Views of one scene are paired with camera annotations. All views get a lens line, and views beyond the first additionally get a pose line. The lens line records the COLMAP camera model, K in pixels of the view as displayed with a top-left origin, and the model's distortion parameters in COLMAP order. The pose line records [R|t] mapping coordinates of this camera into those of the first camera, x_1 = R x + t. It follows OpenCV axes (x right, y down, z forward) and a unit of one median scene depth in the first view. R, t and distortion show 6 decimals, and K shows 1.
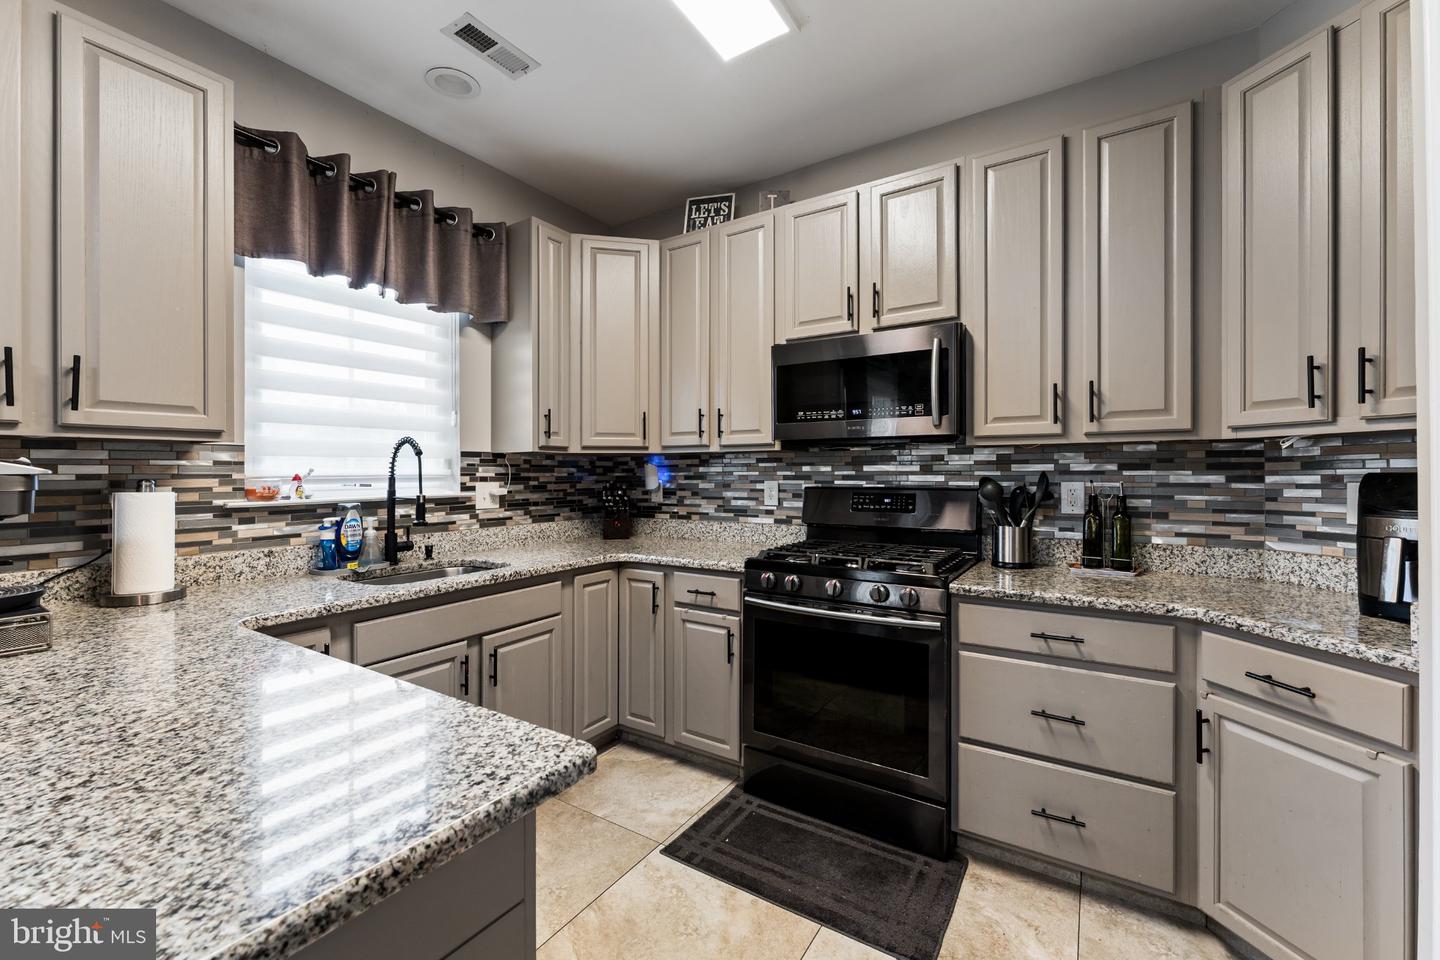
lens RADIAL K [[587.6, 0, 718.3], [0, 587.6, 470.9], [0, 0, 1]] dist [0.000465, -0.000811]
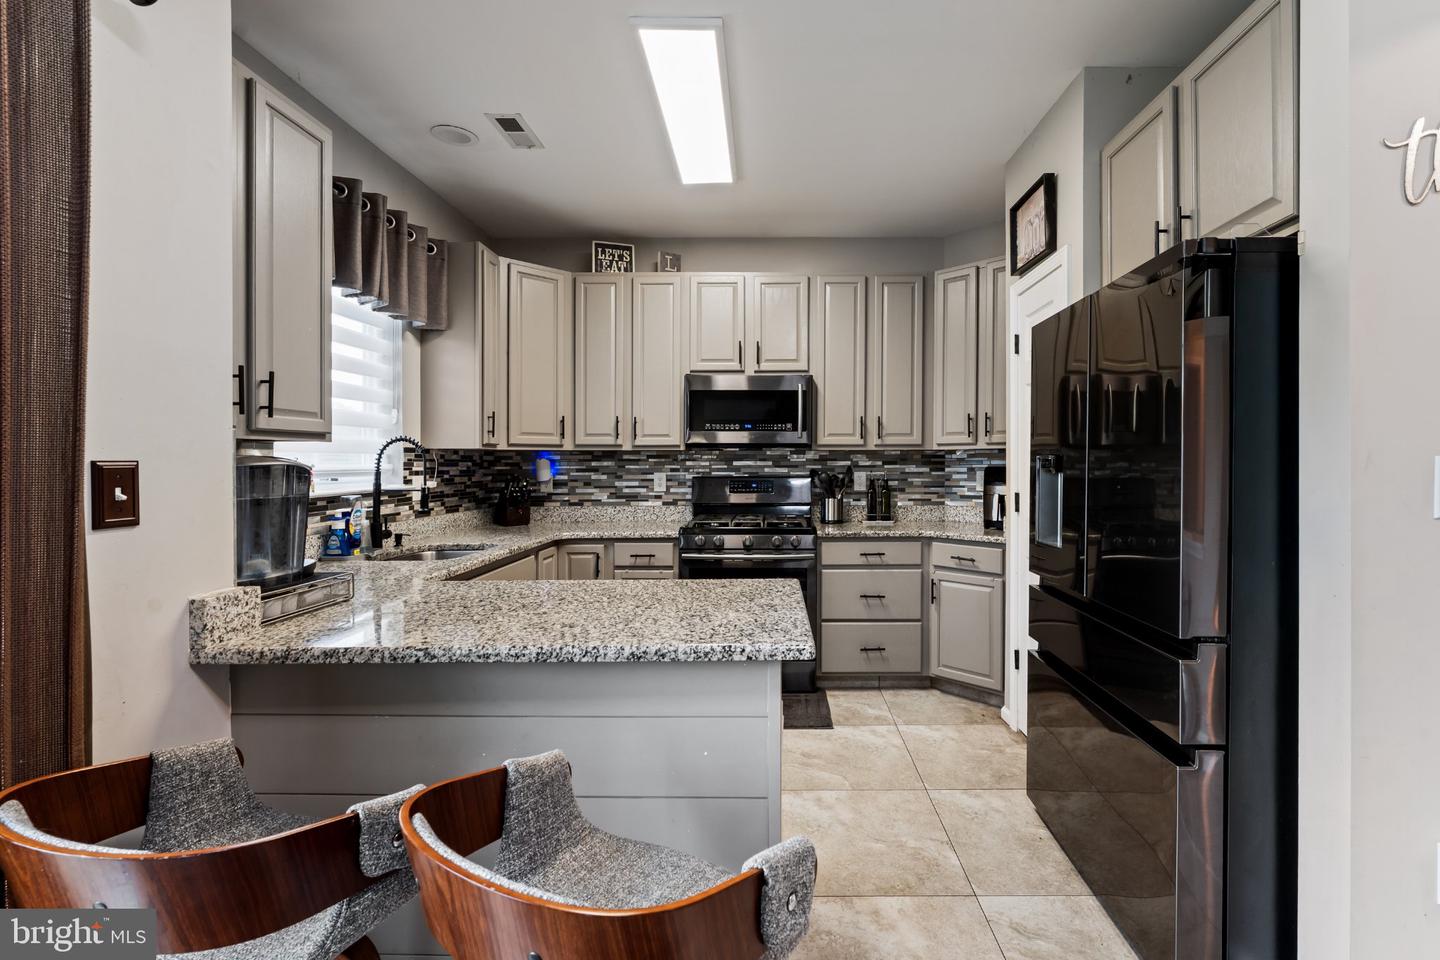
lens RADIAL K [[725.5, 0, 723.6], [0, 725.5, 472.3], [0, 0, 1]] dist [0.002213, -0.000055]
pose [[0.849569, -0.007101, 0.527430, -0.766255], [-0.001356, 0.999877, 0.015647, -0.011134], [-0.527476, -0.014009, 0.849454, -0.524410]]
